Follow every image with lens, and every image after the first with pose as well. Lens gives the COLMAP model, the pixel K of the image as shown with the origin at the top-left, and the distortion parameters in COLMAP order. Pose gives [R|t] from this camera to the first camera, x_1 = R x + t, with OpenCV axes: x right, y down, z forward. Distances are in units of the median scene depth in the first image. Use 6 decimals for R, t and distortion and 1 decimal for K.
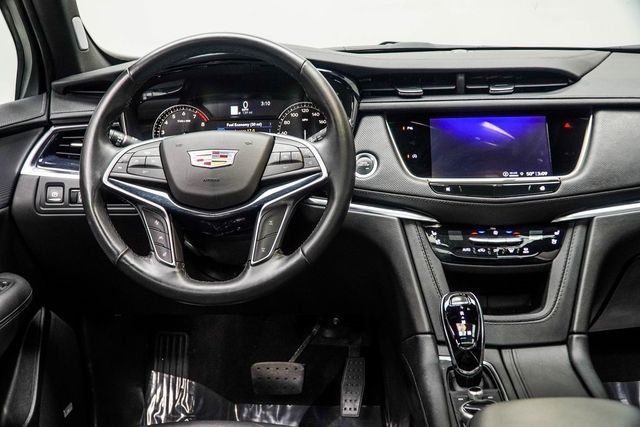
lens RADIAL K [[838.8, 0, 279.6], [0, 838.8, 218.7], [0, 0, 1]] dist [-0.054925, 0.000000]
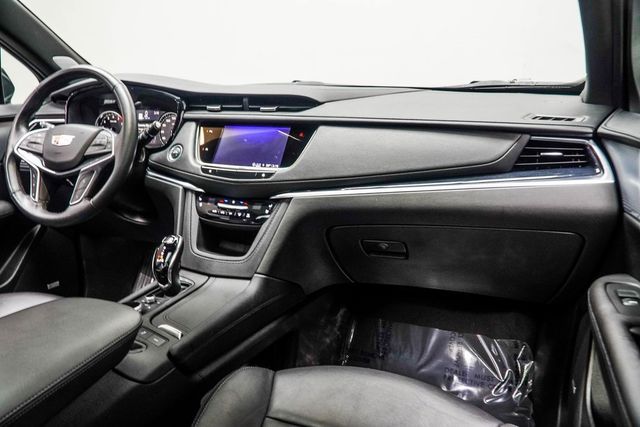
lens RADIAL K [[525.5, 0, 298.1], [0, 525.5, 210.0], [0, 0, 1]] dist [-0.003477, 0.014579]
pose [[0.953689, 0.100071, -0.283659, 0.612730], [-0.094394, 0.994966, 0.033650, -0.011423], [0.285598, -0.005316, 0.958335, 0.112826]]
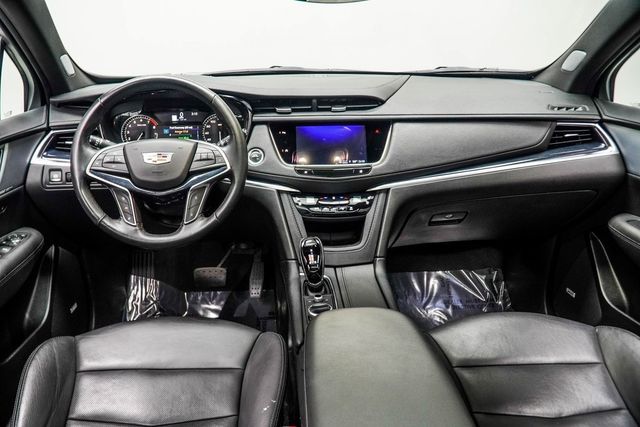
lens RADIAL K [[525.5, 0, 304.9], [0, 525.5, 212.3], [0, 0, 1]] dist [-0.003477, 0.014579]
pose [[0.988177, -0.025336, 0.151207, 0.038583], [0.007177, 0.992814, 0.119452, -0.077526], [-0.153147, -0.116955, 0.981258, -0.031654]]
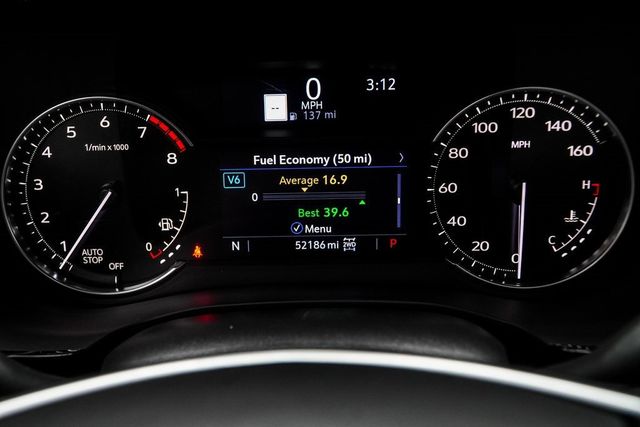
lens RADIAL K [[838.8, 0, 314.5], [0, 838.8, 212.0], [0, 0, 1]] dist [-0.054925, 0.000000]
pose [[0.997749, -0.021821, 0.063413, -0.066867], [0.013228, 0.991041, 0.132900, -0.147001], [-0.065745, -0.131762, 0.989099, 0.778315]]
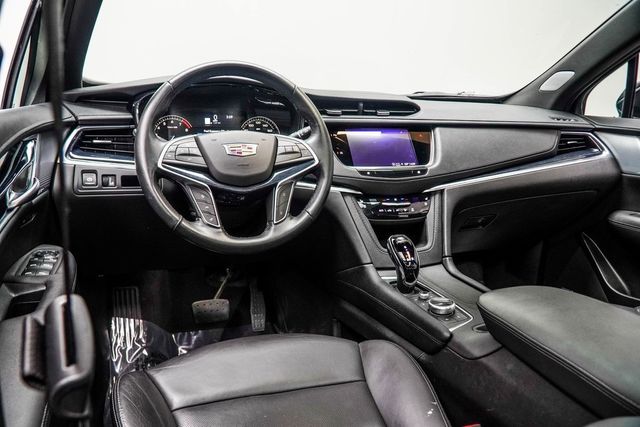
lens RADIAL K [[525.5, 0, 305.1], [0, 525.5, 209.0], [0, 0, 1]] dist [-0.003477, 0.014579]
pose [[0.898496, -0.031933, 0.437818, -0.333059], [0.035567, 0.999367, -0.000101, 0.027938], [-0.437538, 0.015663, 0.899064, 0.148590]]
